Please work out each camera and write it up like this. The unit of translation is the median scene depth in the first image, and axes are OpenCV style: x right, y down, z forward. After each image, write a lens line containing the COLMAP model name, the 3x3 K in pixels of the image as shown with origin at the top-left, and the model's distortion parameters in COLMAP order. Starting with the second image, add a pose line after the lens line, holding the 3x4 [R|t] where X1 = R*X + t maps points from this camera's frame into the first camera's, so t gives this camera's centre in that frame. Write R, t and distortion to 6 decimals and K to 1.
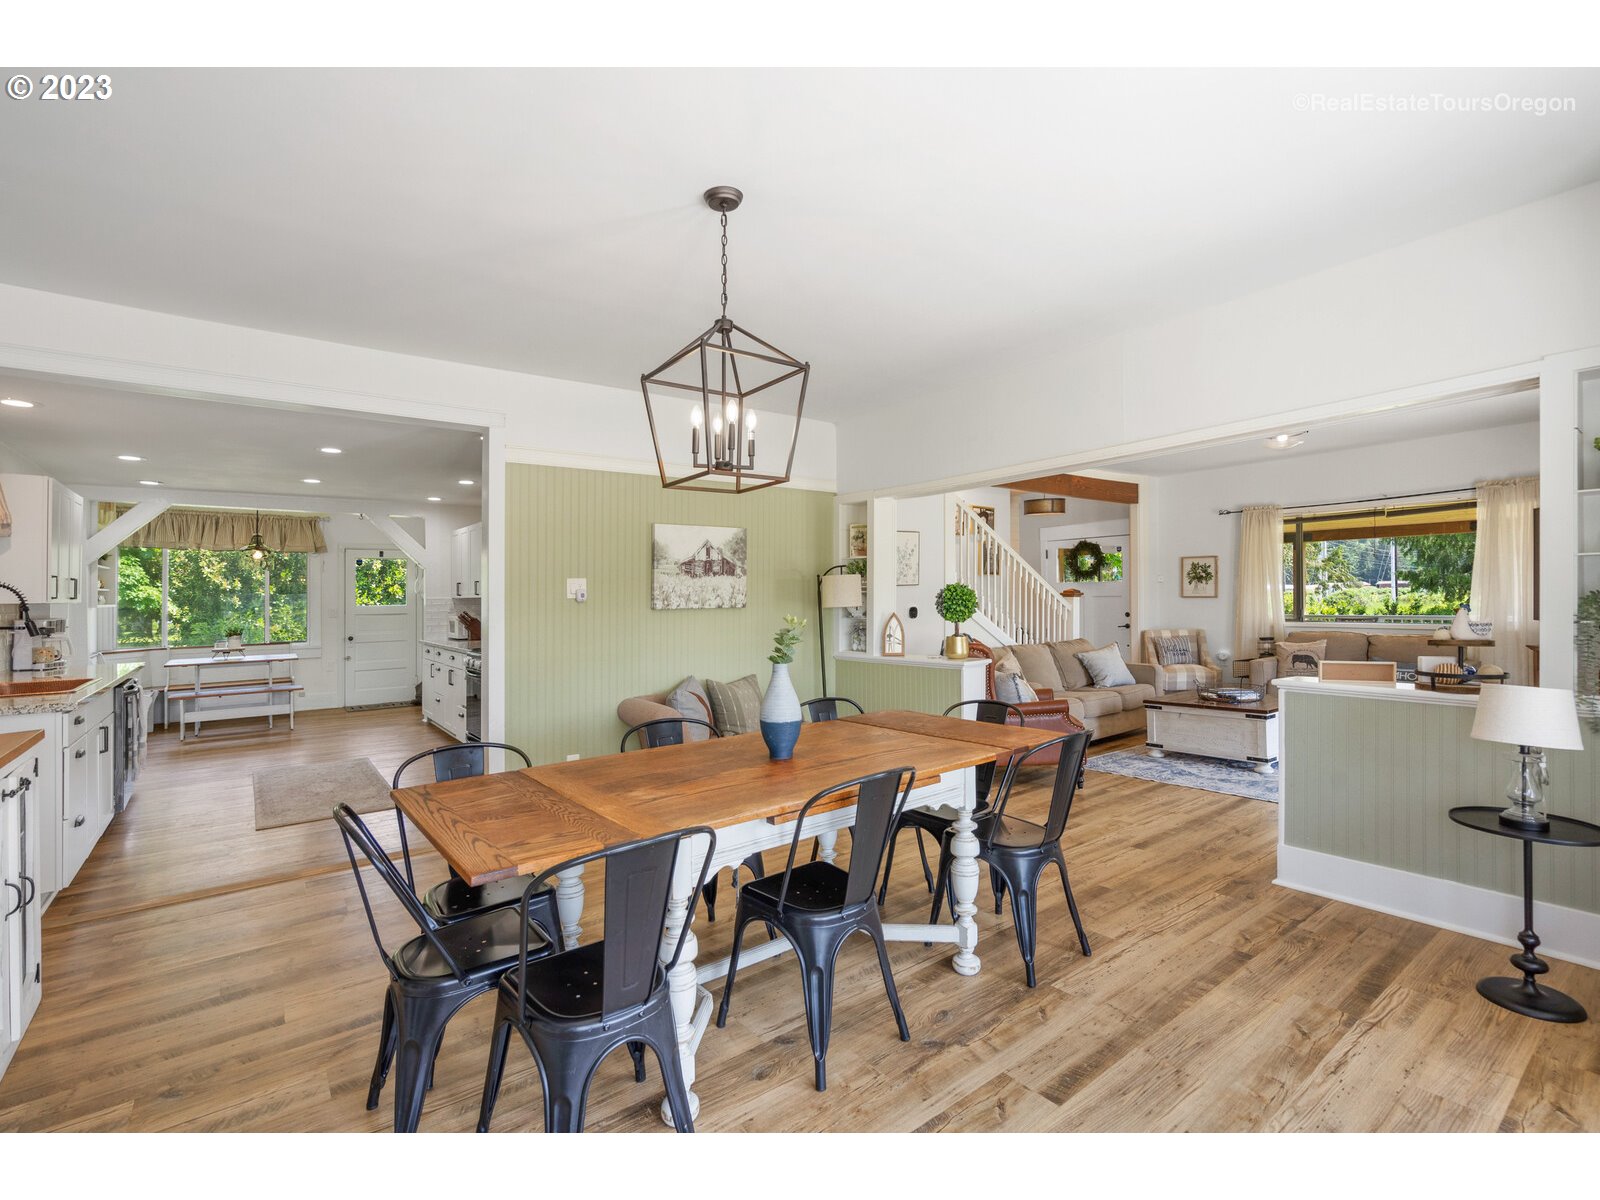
lens RADIAL K [[735.0, 0, 791.1], [0, 735.0, 603.1], [0, 0, 1]] dist [0.000567, 0.000399]
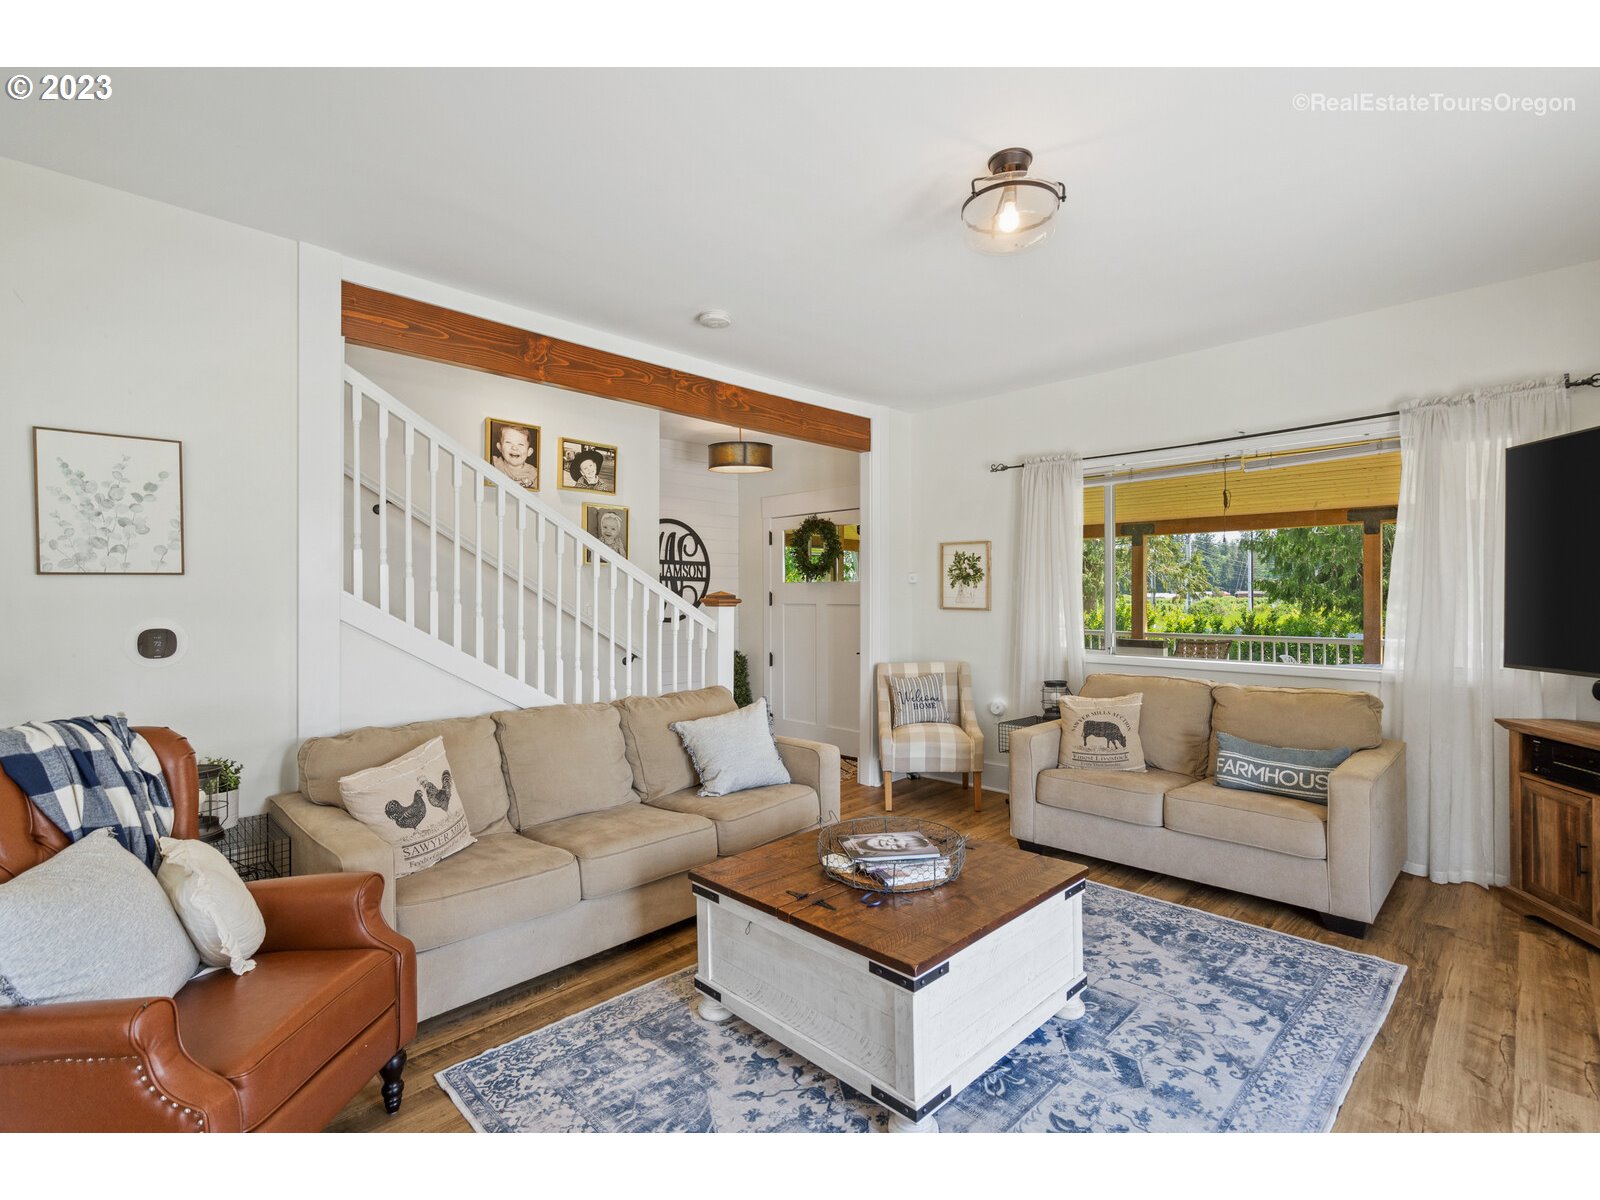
lens RADIAL K [[735.0, 0, 807.8], [0, 735.0, 600.4], [0, 0, 1]] dist [0.000567, 0.000399]
pose [[0.989355, 0.015253, 0.144719, 0.338707], [-0.014523, 0.999876, -0.006097, -0.009904], [-0.144794, 0.003930, 0.989454, 0.418407]]
